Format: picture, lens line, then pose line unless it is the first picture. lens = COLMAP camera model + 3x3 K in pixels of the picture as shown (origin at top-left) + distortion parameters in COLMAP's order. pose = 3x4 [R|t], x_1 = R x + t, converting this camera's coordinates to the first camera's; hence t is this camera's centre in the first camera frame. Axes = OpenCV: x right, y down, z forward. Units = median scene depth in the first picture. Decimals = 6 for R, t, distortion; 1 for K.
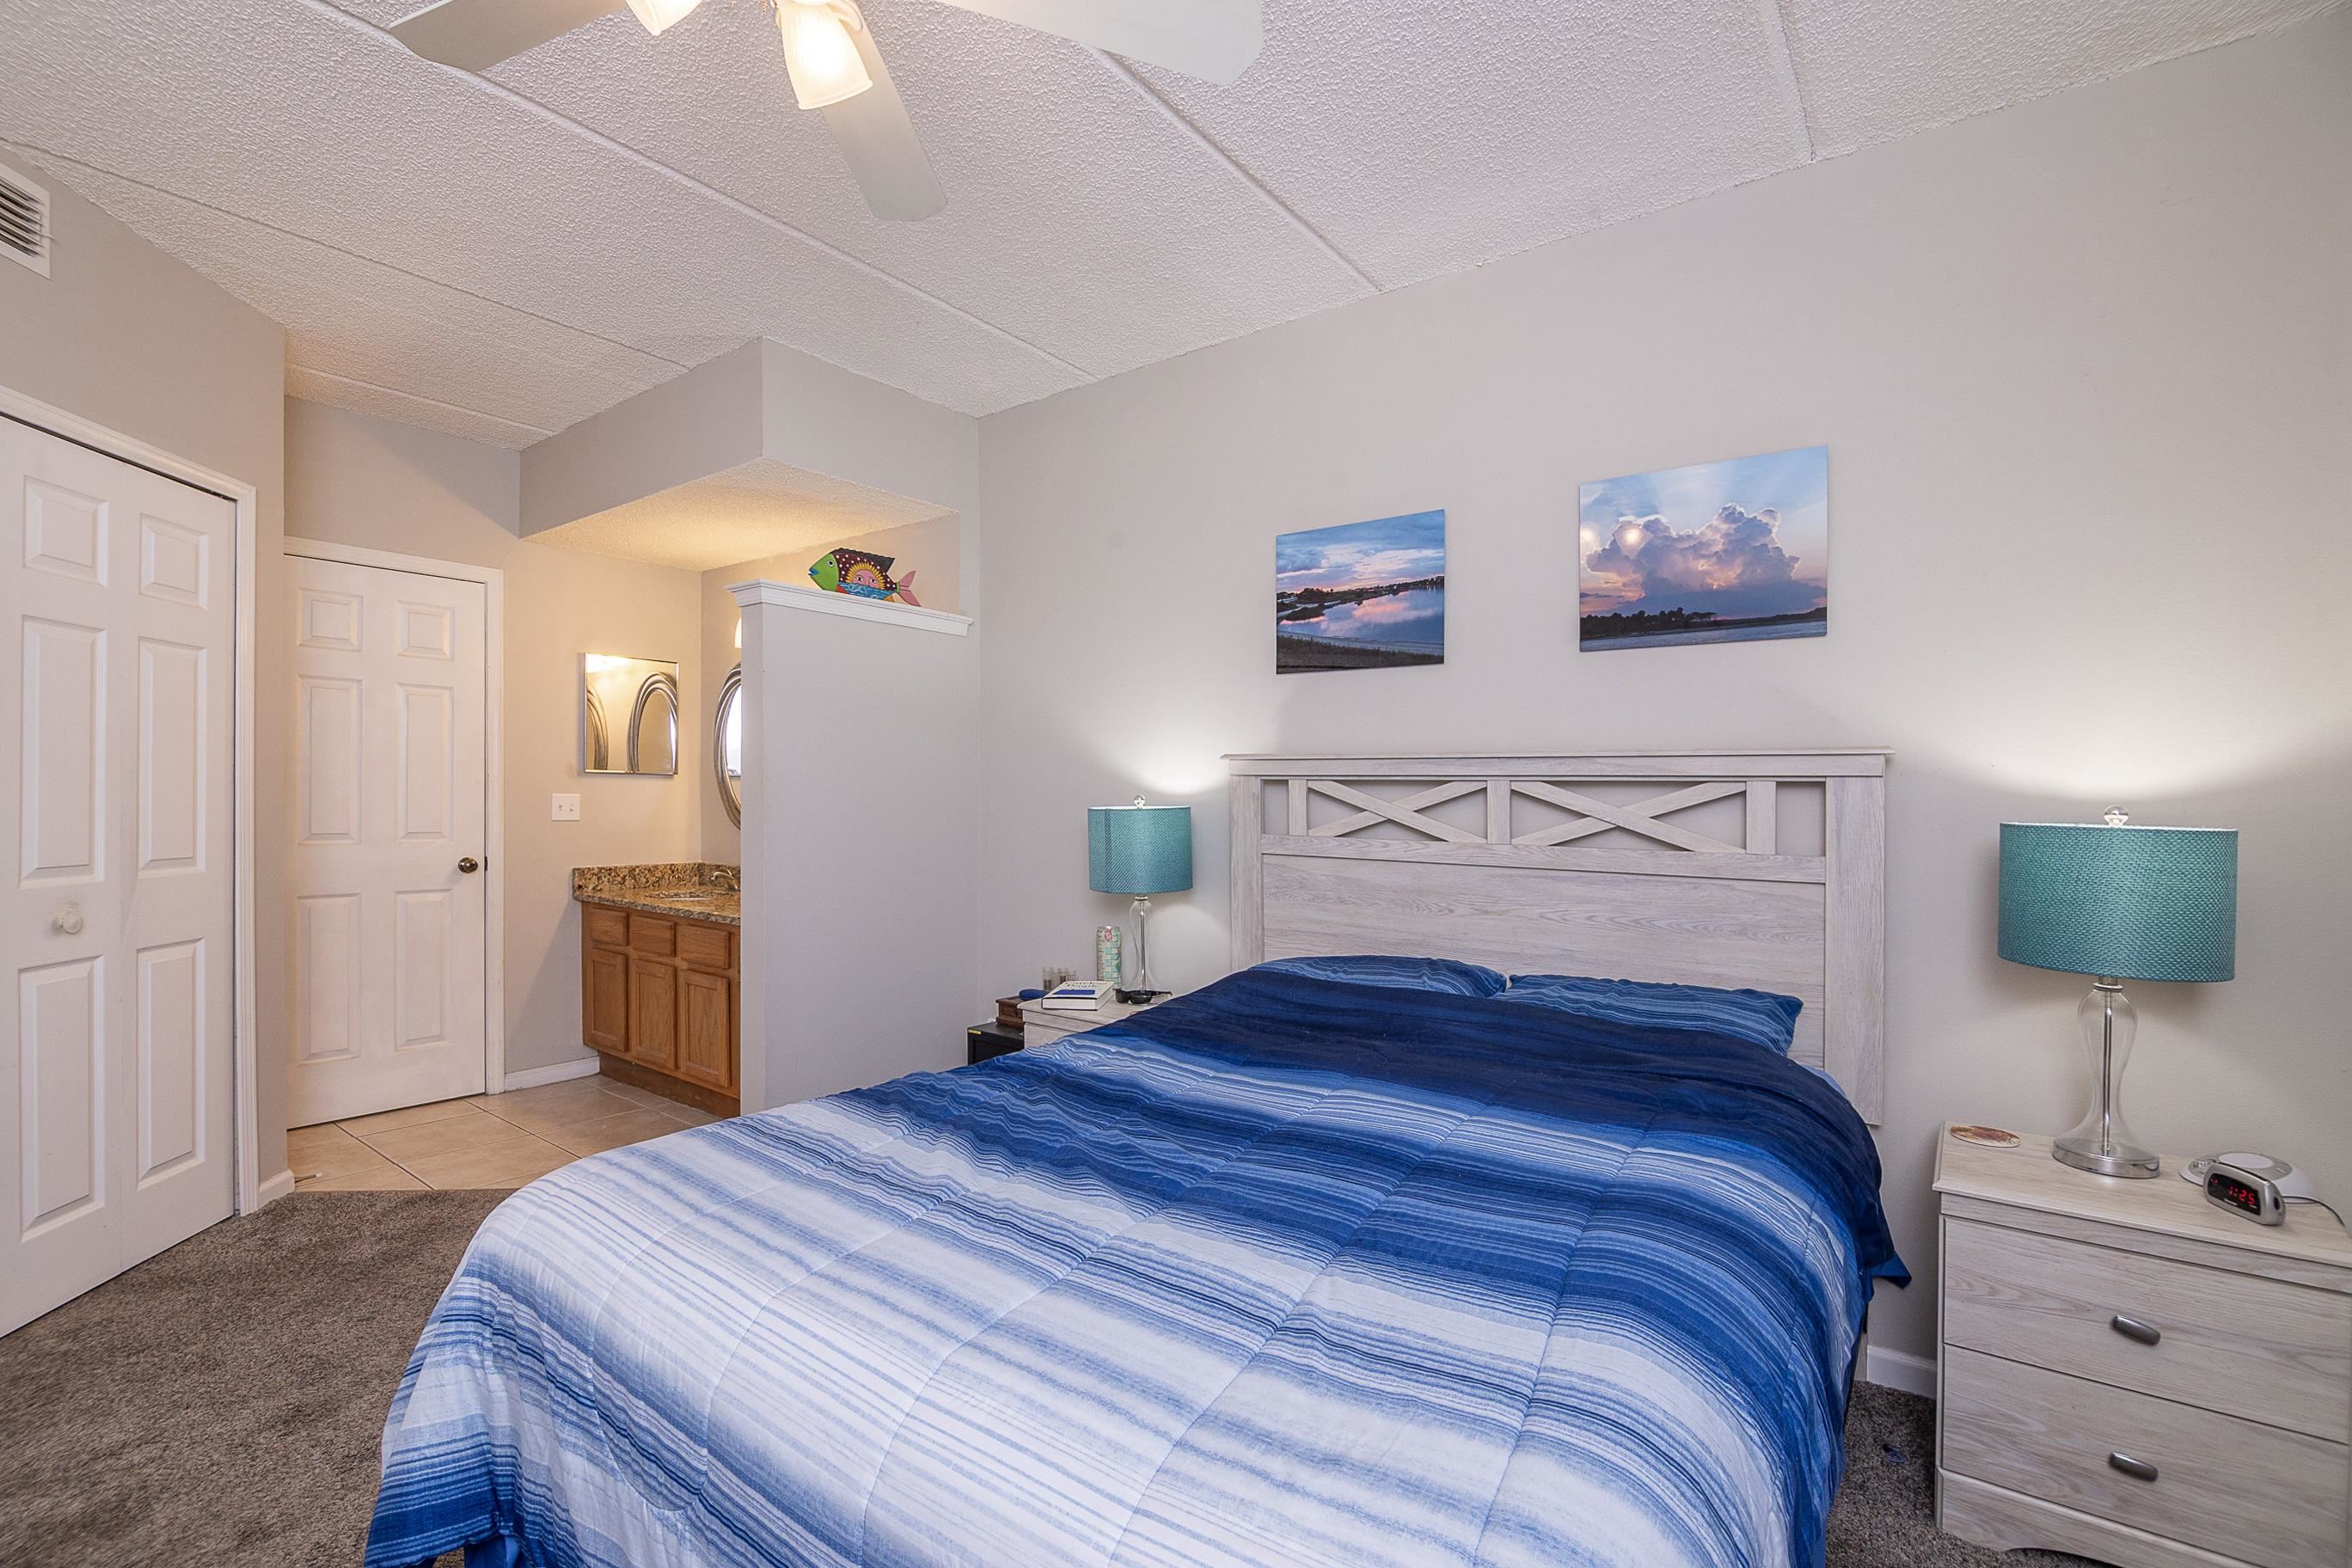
lens RADIAL K [[1090.0, 0, 1142.9], [0, 1090.0, 825.9], [0, 0, 1]] dist [-0.013251, -0.000326]
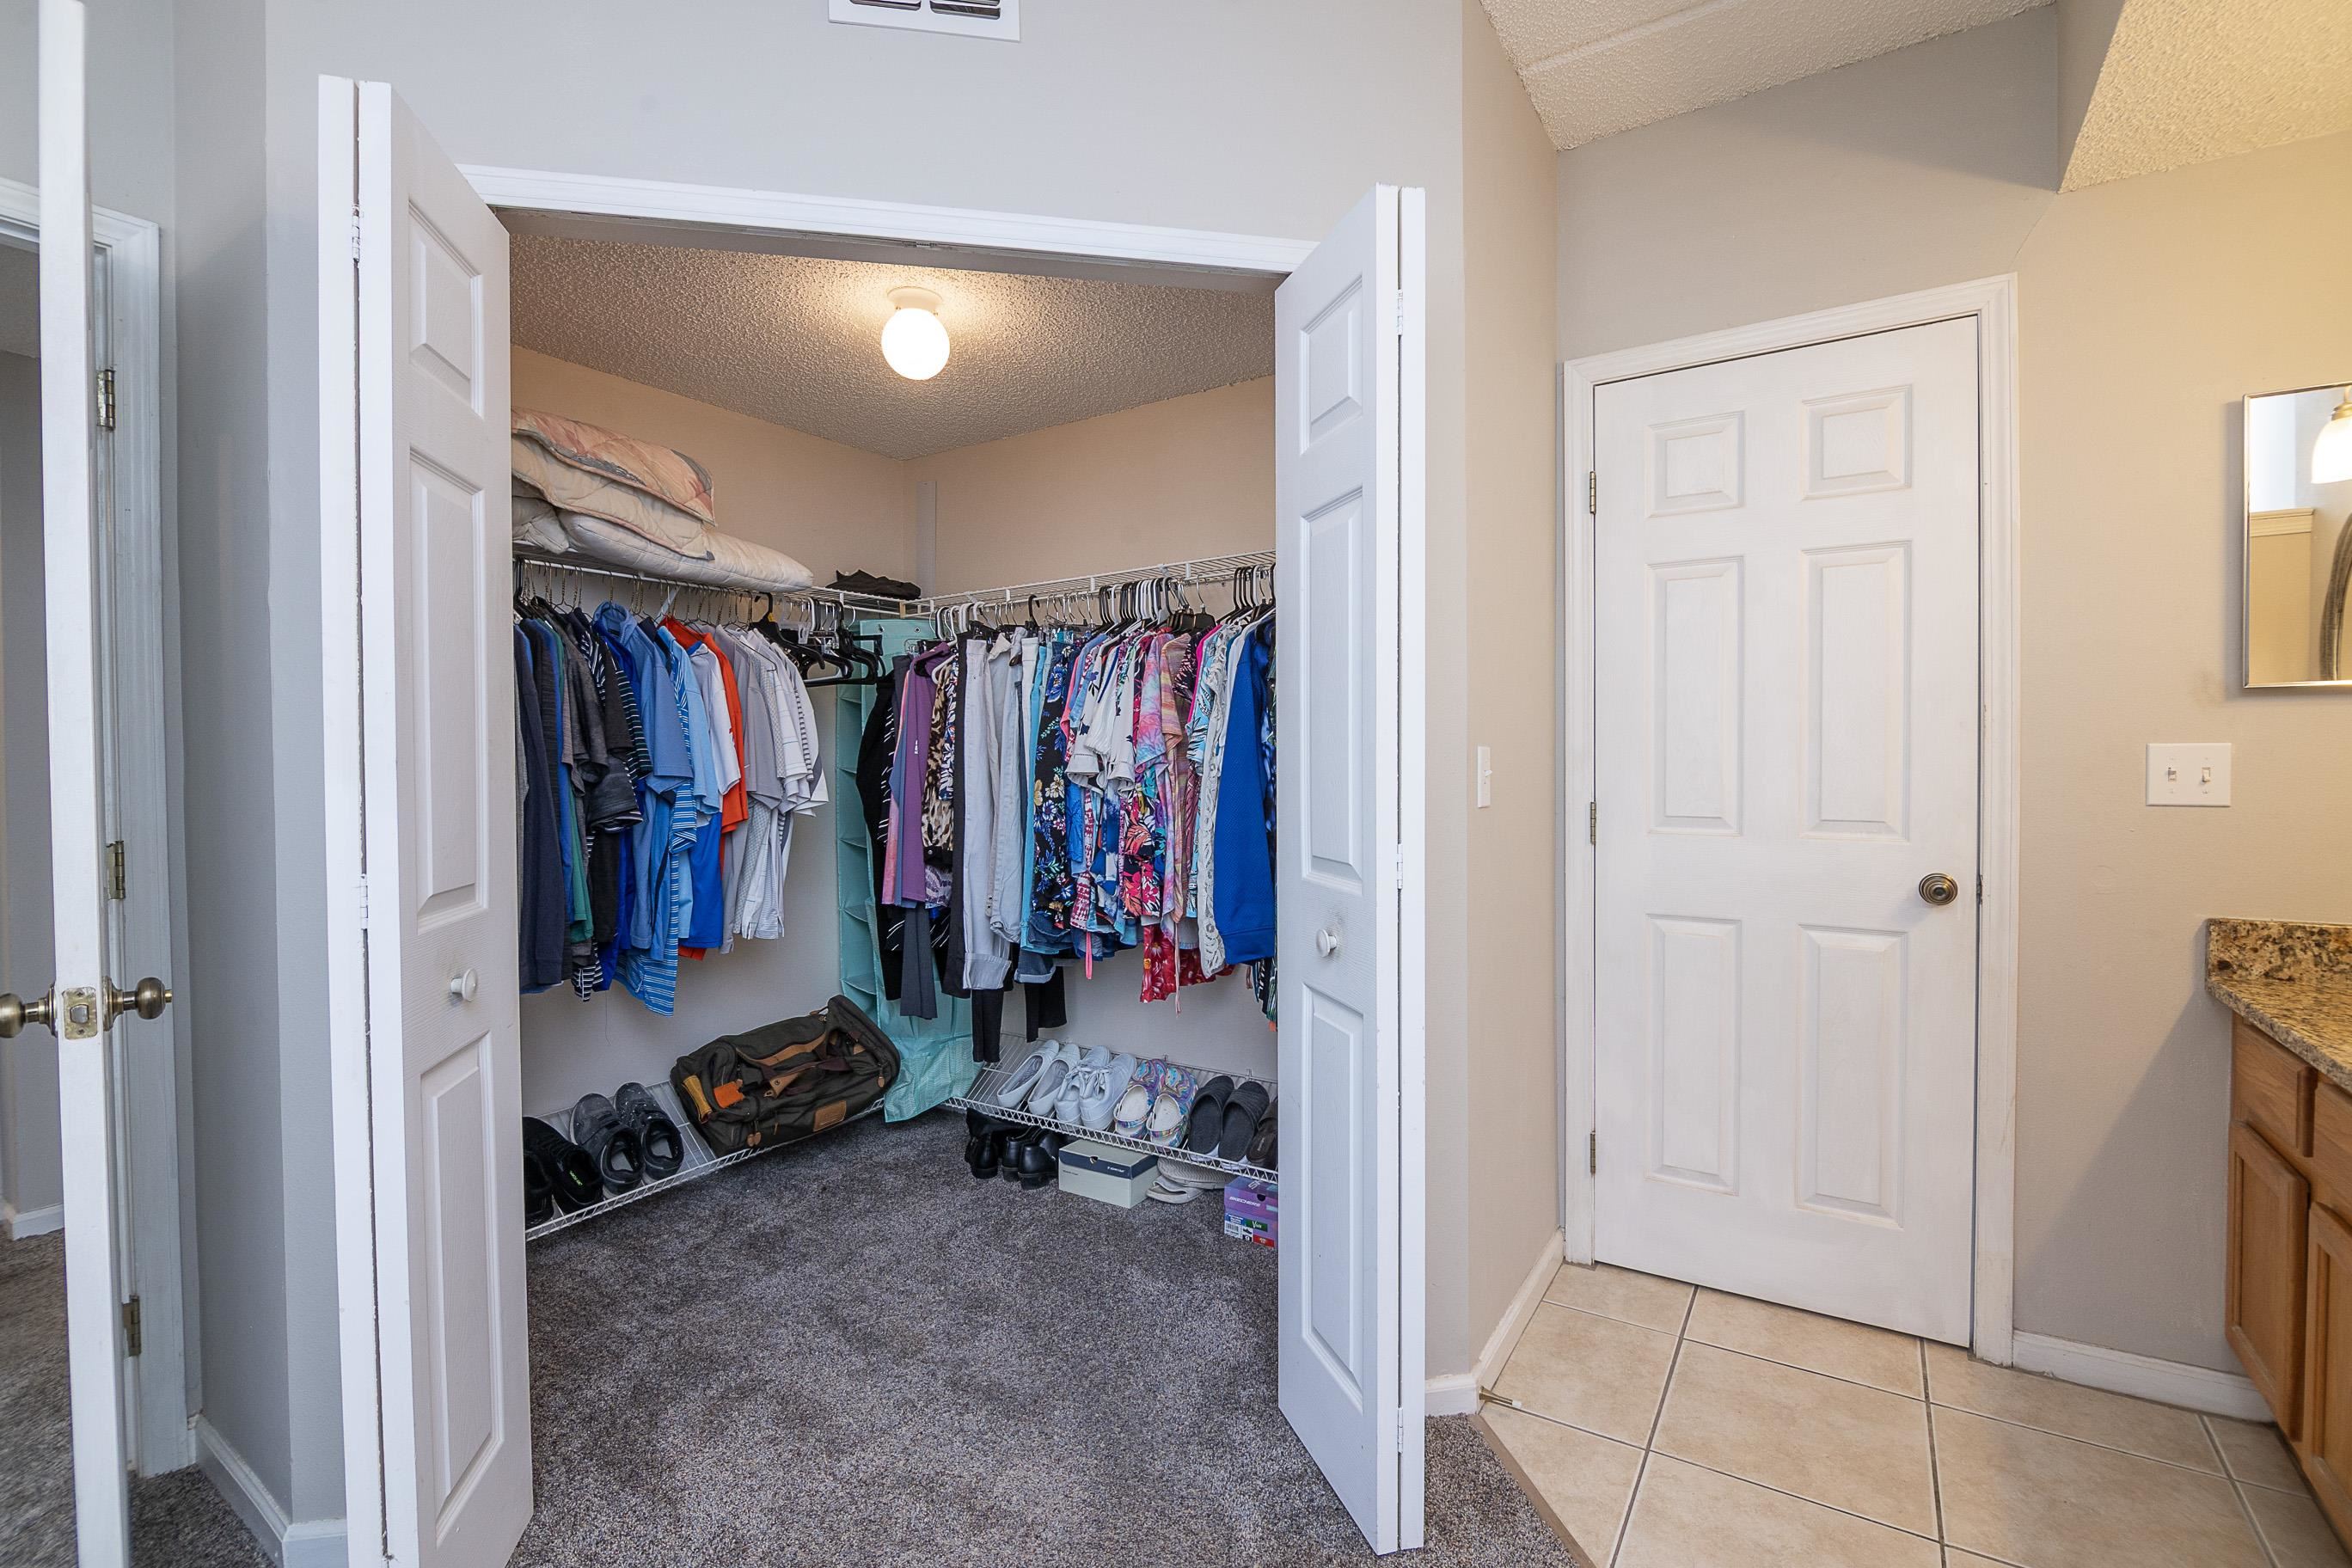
lens RADIAL K [[1061.7, 0, 1176.0], [0, 1061.7, 784.0], [0, 0, 1]] dist [-0.013186, -0.000912]
pose [[0.104657, 0.011163, -0.994446, -0.170148], [-0.016467, 0.999819, 0.009490, -0.011232], [0.994372, 0.015383, 0.104822, 0.585704]]
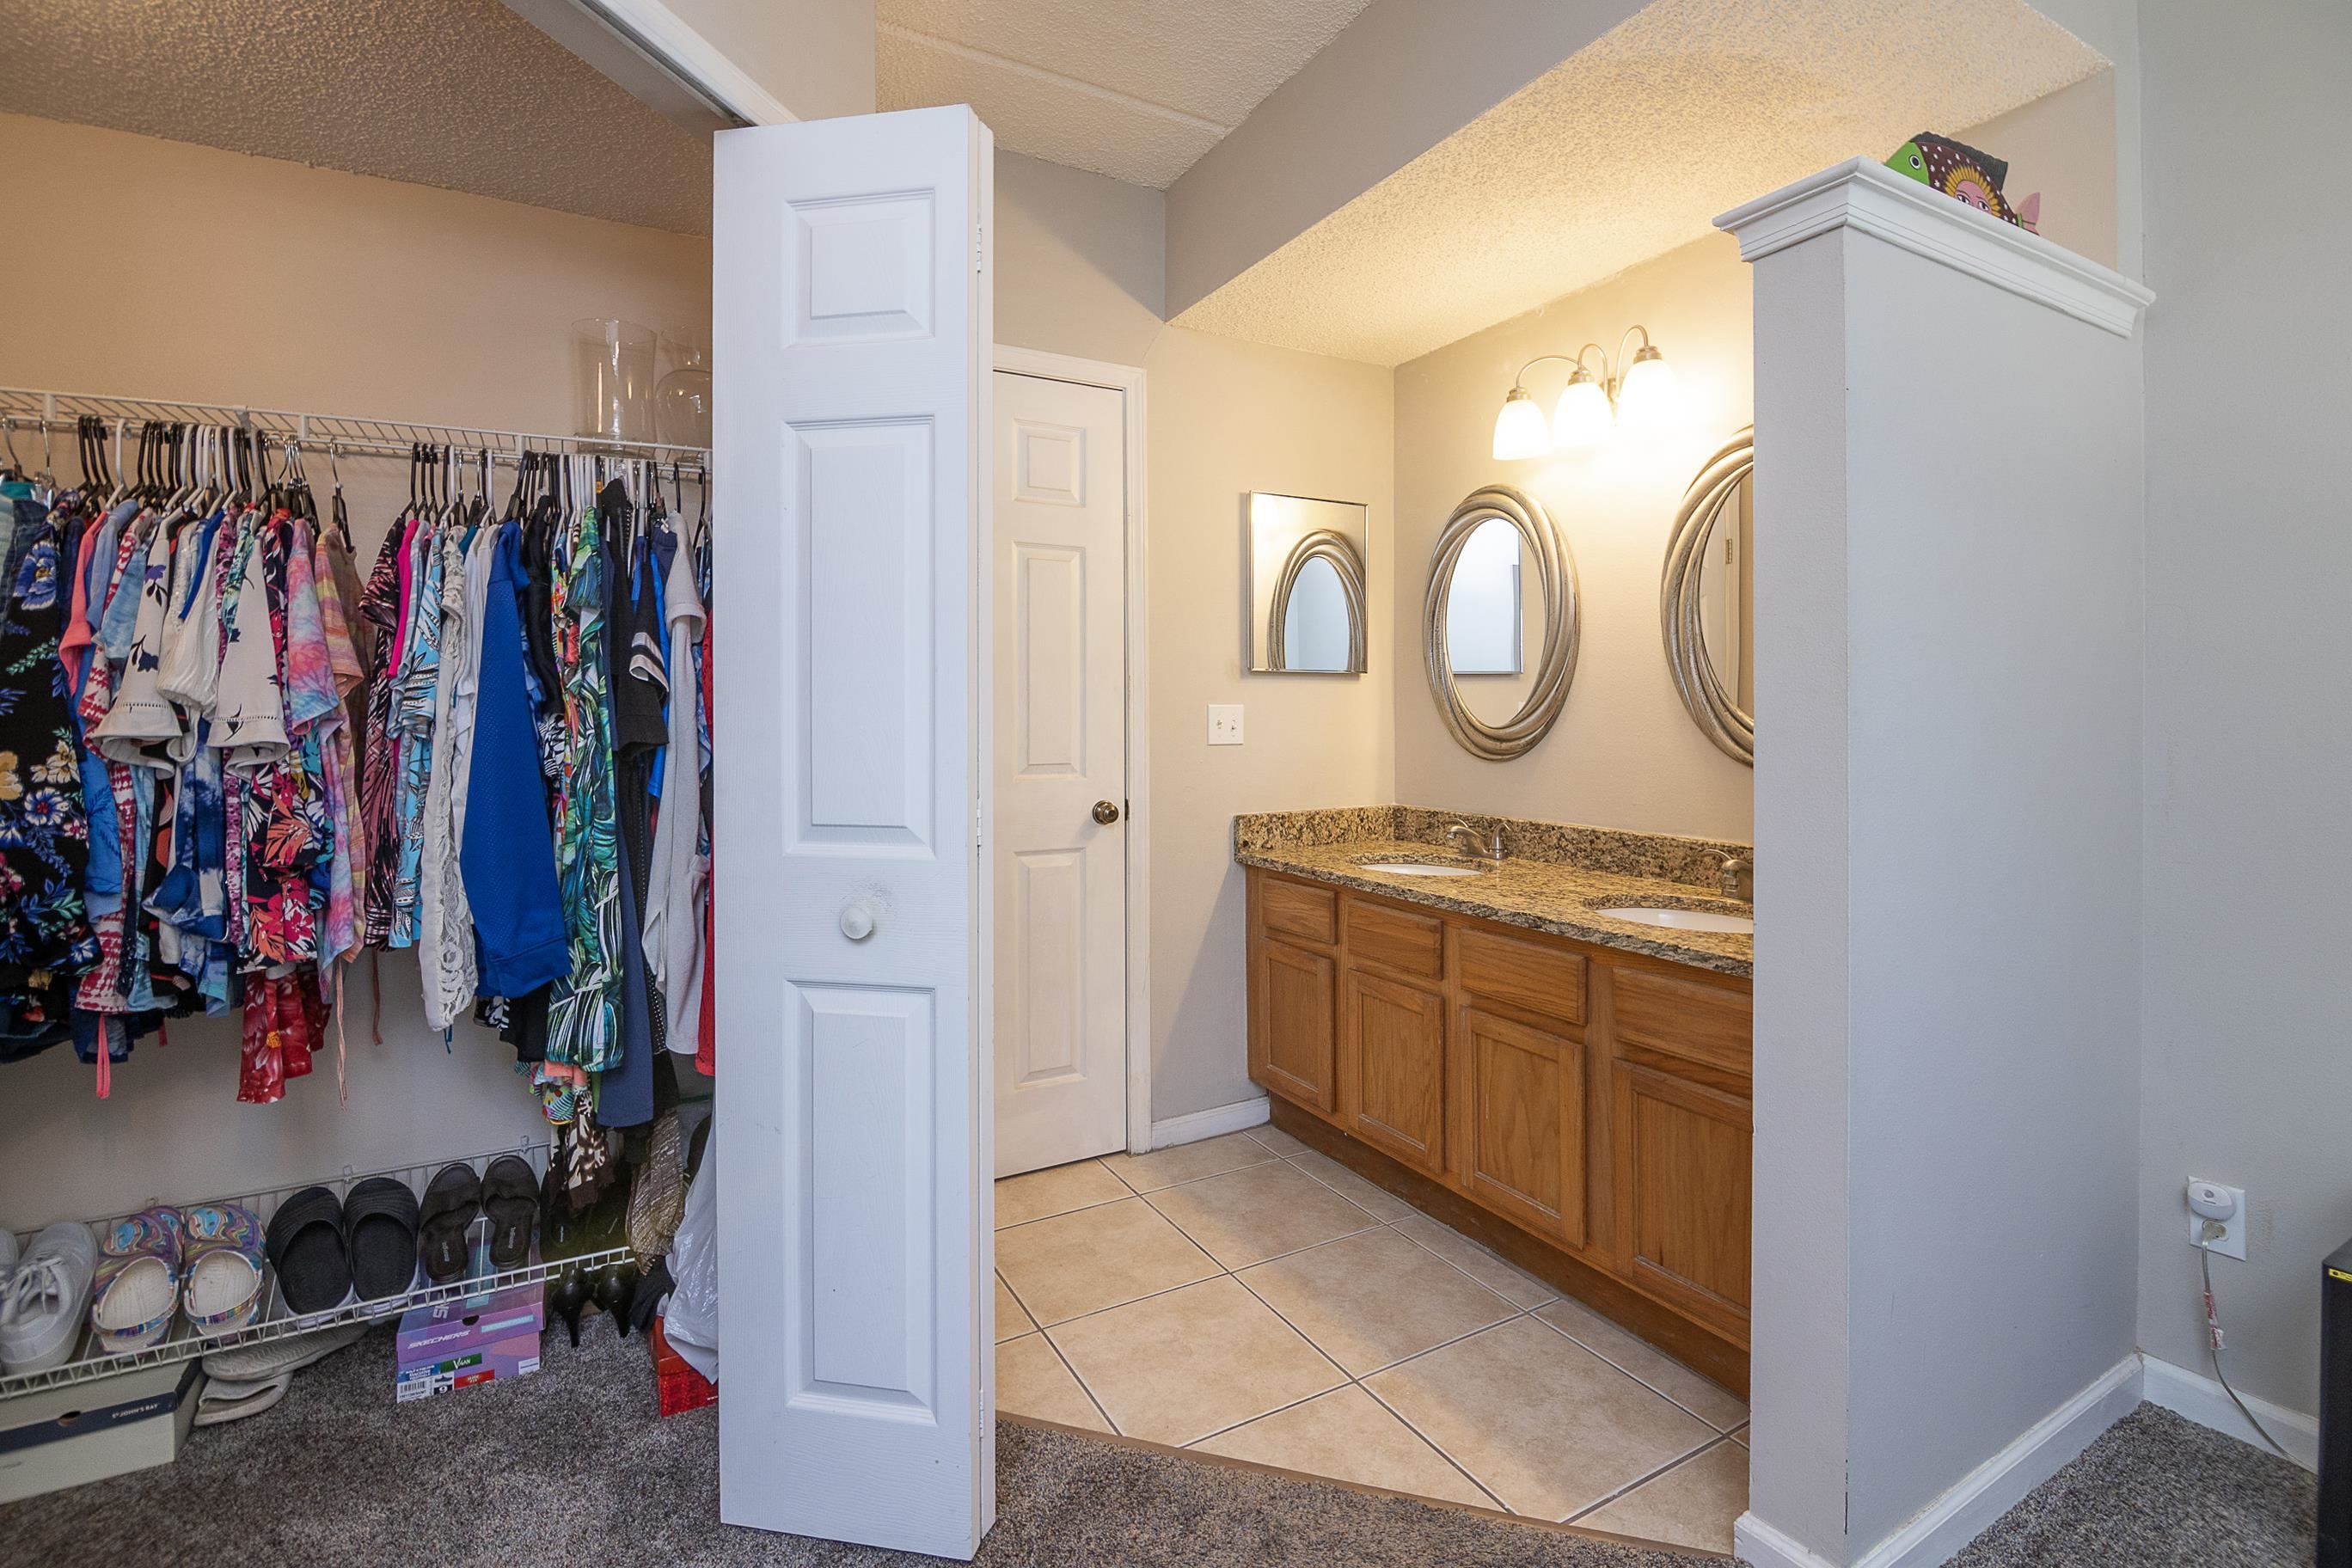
lens RADIAL K [[1052.2, 0, 1170.1], [0, 1052.2, 728.1], [0, 0, 1]] dist [-0.015739, -0.000451]
pose [[0.928532, -0.012841, -0.371031, -0.337430], [0.008115, 0.999865, -0.014295, -0.006244], [0.371164, 0.010263, 0.928511, 0.403719]]
